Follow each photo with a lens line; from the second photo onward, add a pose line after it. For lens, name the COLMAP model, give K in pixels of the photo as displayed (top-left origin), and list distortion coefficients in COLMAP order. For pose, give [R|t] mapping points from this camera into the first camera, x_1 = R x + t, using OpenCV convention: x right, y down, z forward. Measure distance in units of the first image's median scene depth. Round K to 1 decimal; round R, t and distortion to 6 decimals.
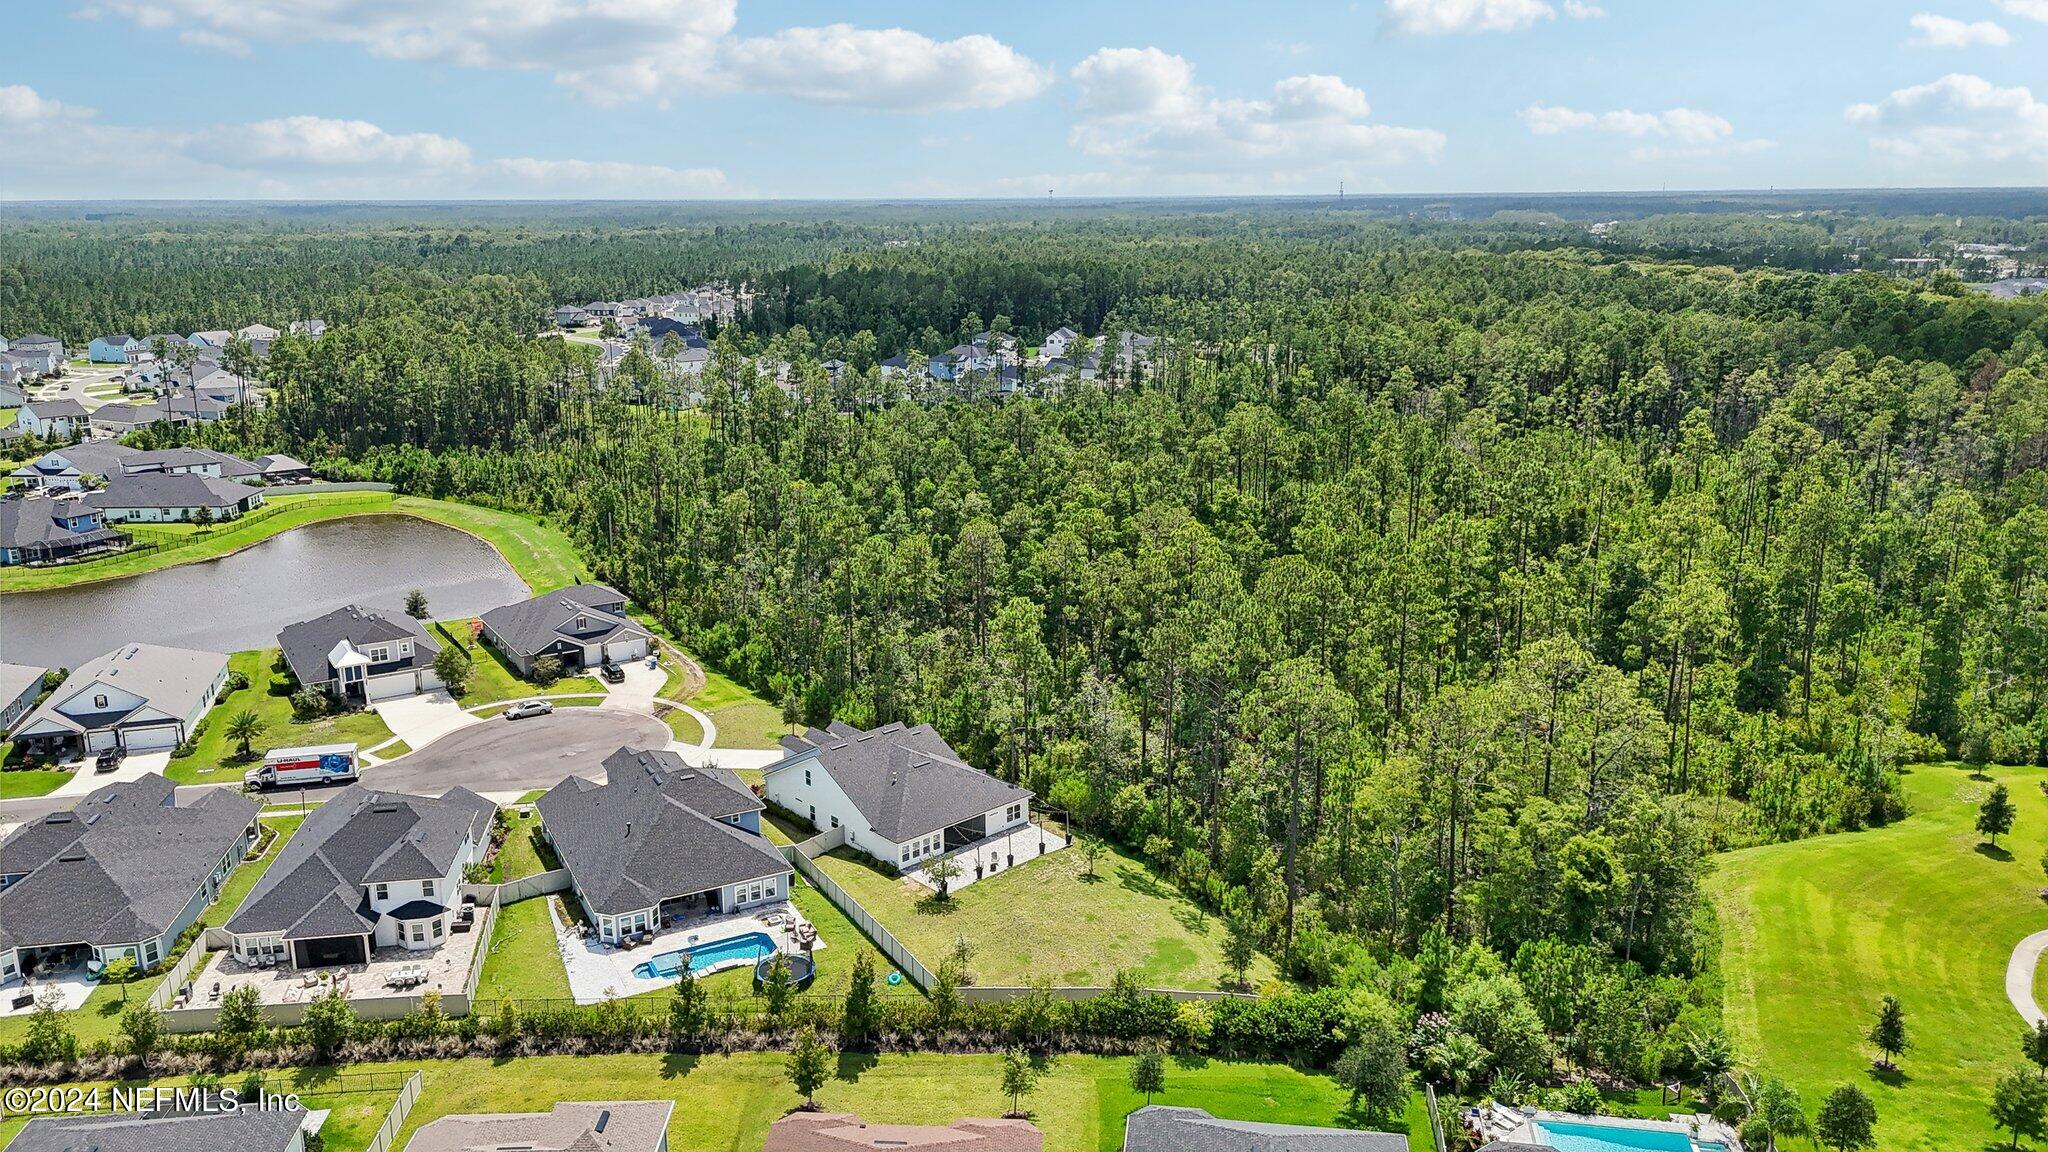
lens RADIAL K [[1510.8, 0, 1024.0], [0, 1510.8, 576.0], [0, 0, 1]] dist [0.081403, -0.063621]
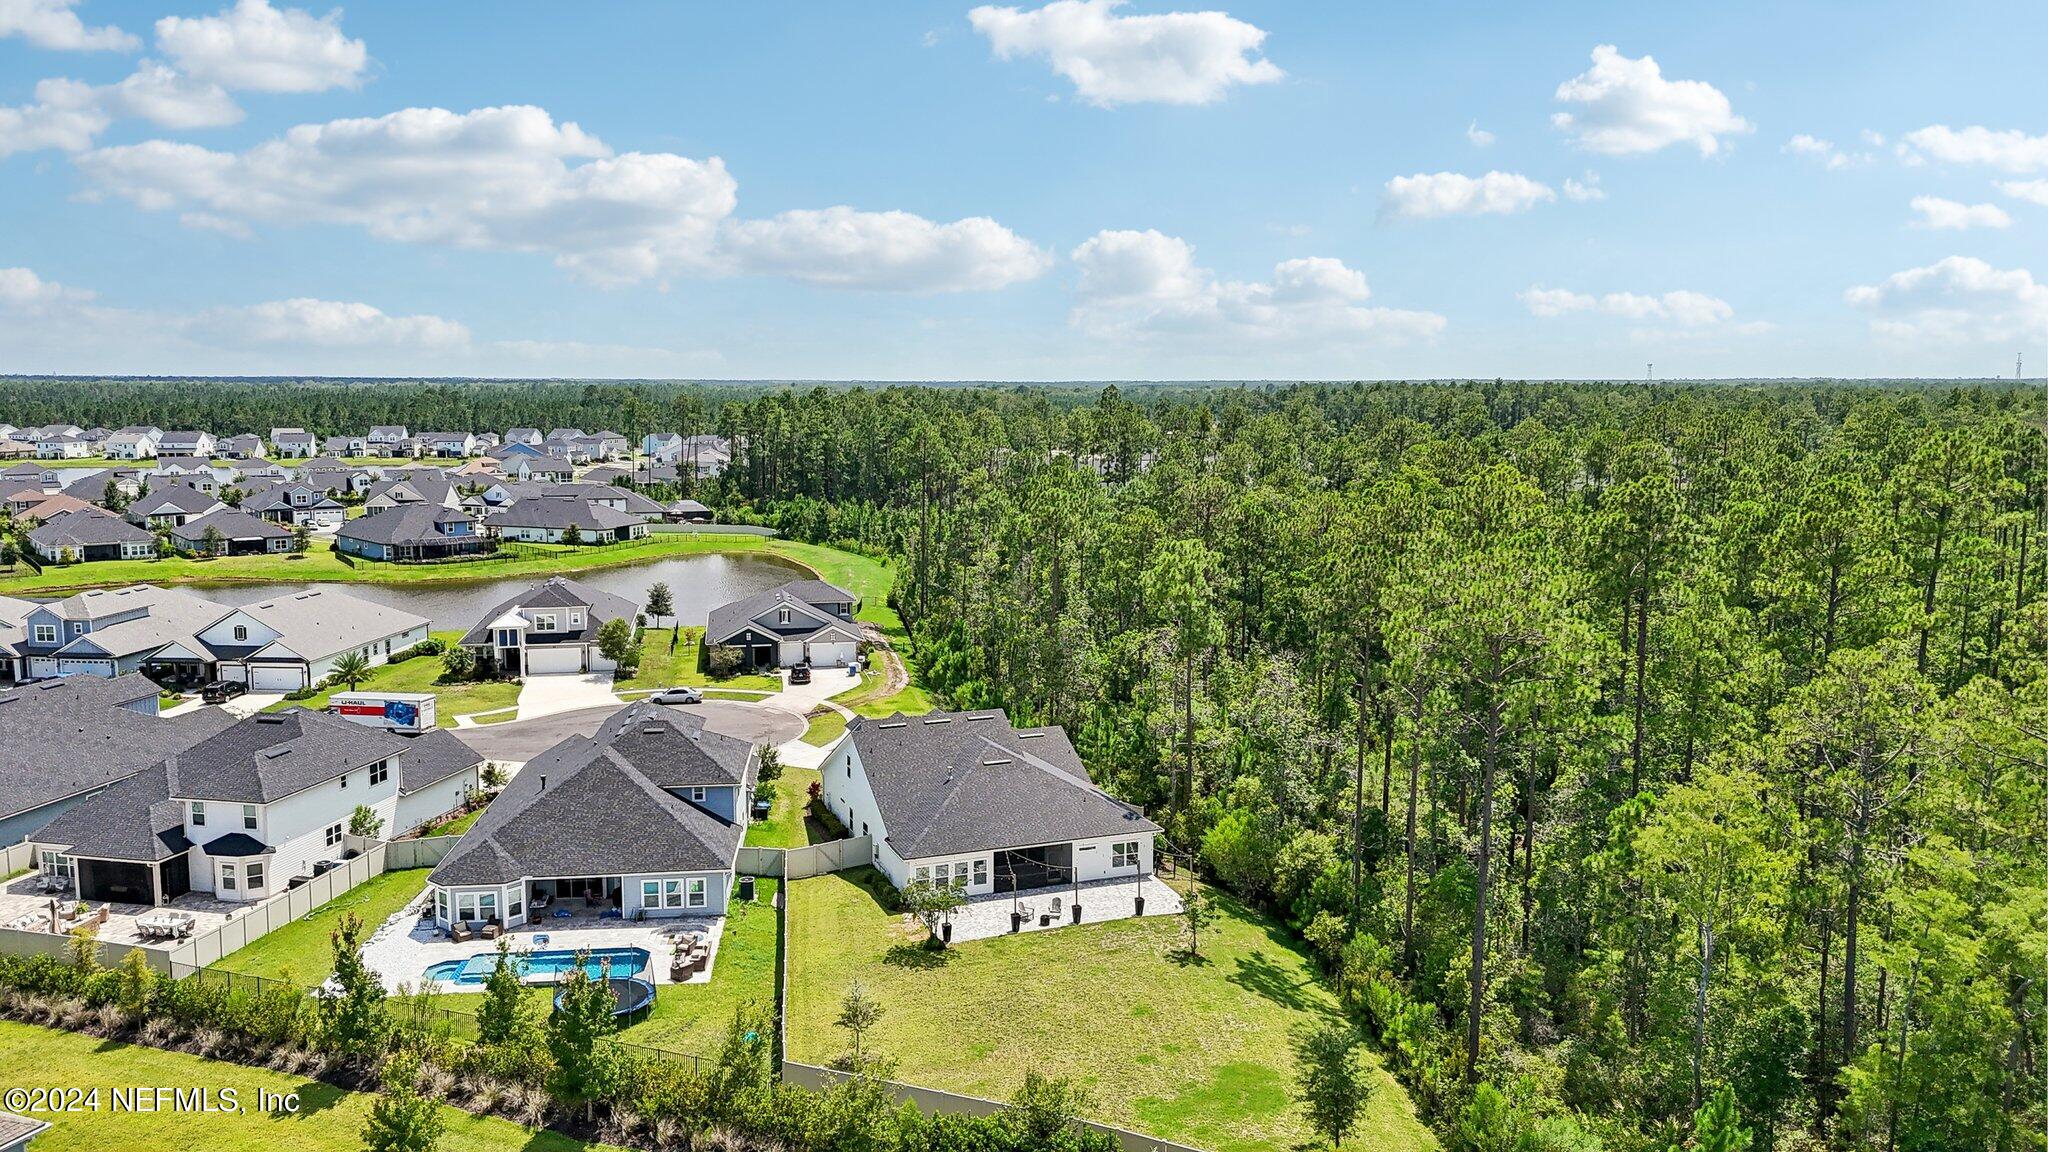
lens RADIAL K [[1510.8, 0, 1024.0], [0, 1510.8, 576.0], [0, 0, 1]] dist [0.081403, -0.063621]
pose [[0.928076, 0.052474, -0.368676, 0.187740], [-0.096262, 0.990179, -0.101390, 0.110684], [0.359735, 0.129587, 0.924012, 0.378693]]
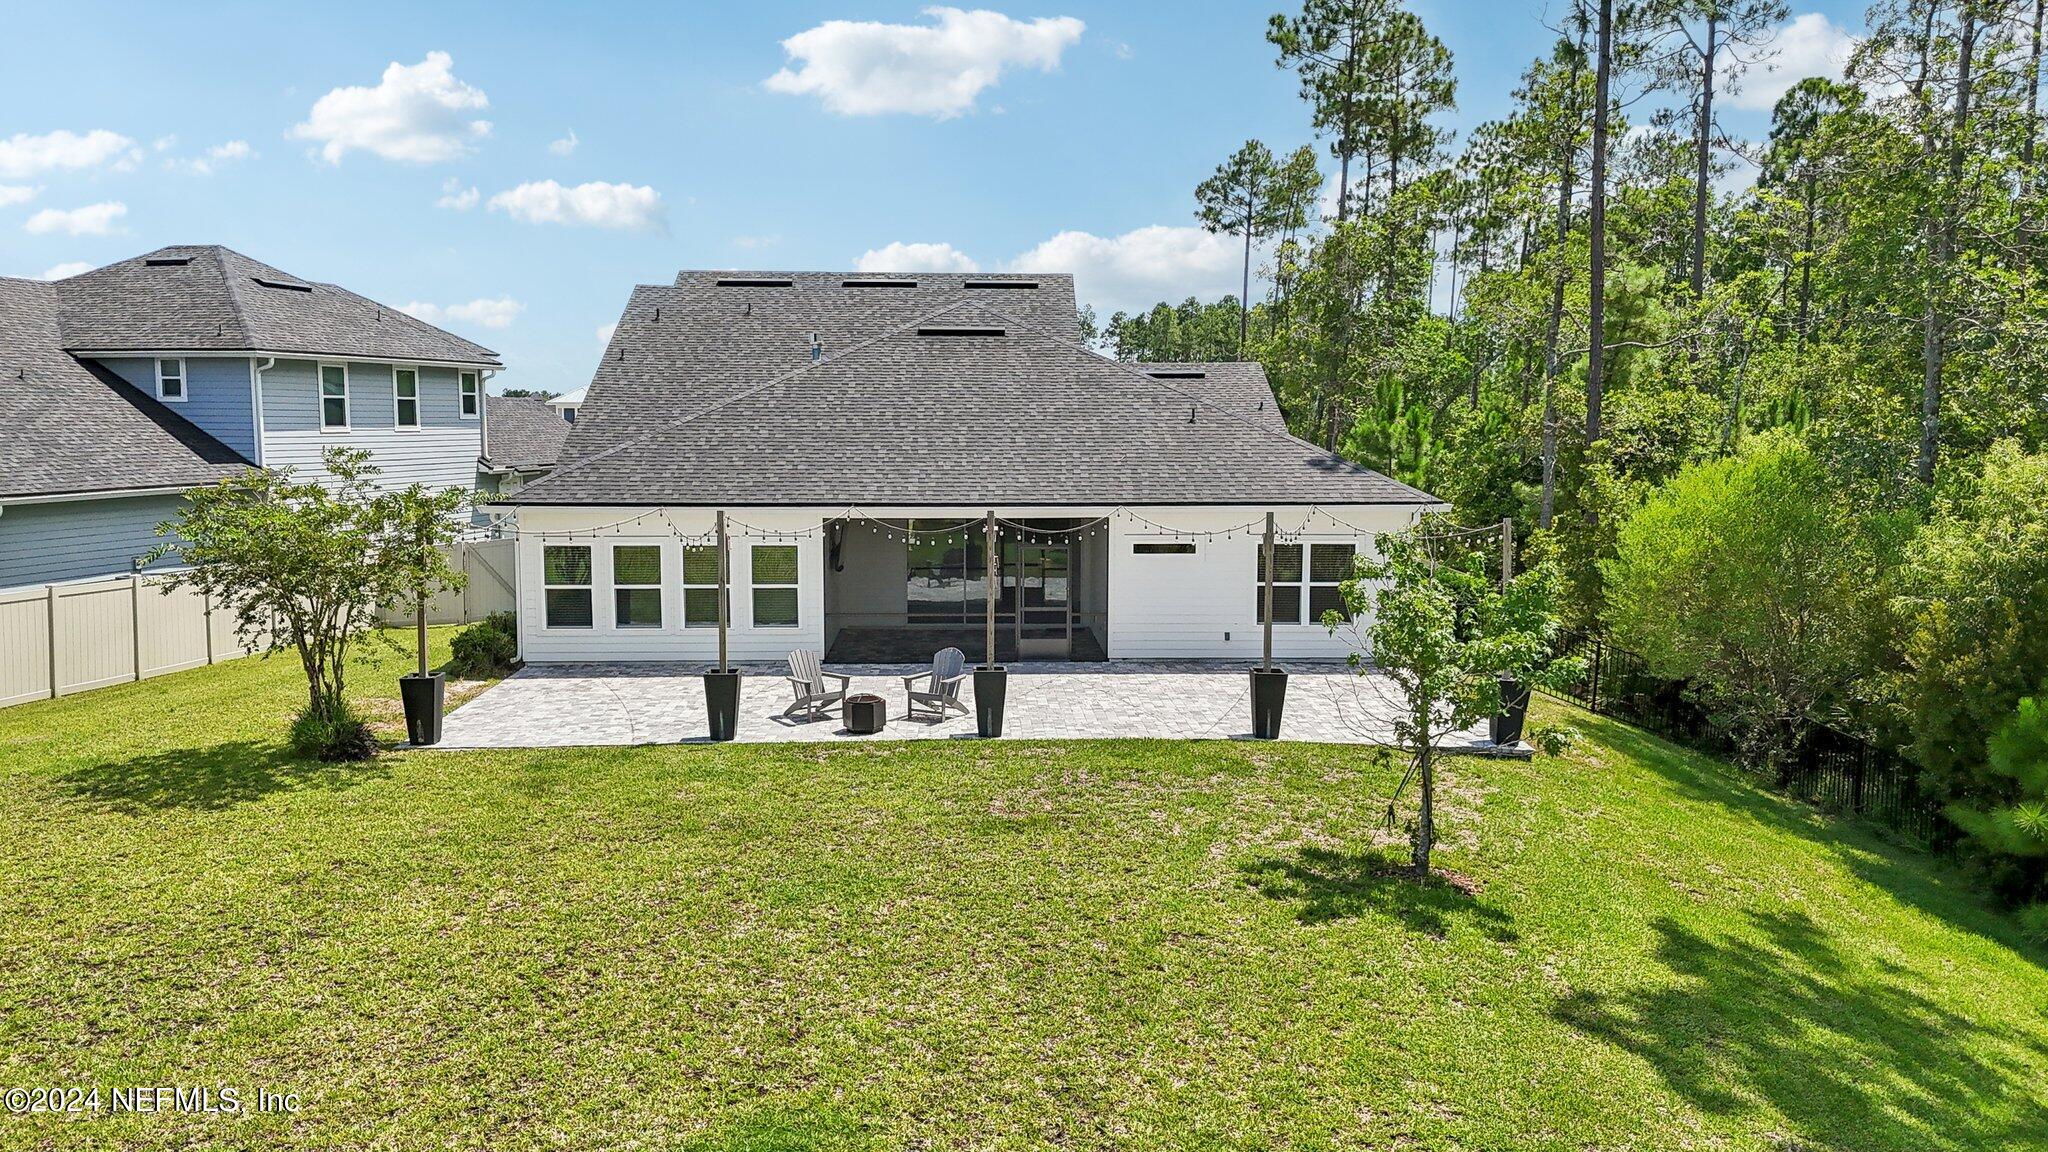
lens RADIAL K [[1510.8, 0, 1024.0], [0, 1510.8, 576.0], [0, 0, 1]] dist [0.081403, -0.063621]
pose [[0.752987, 0.066046, -0.654713, 0.092206], [-0.161516, 0.983064, -0.086590, 0.180949], [0.637906, 0.170947, 0.750901, 0.847561]]
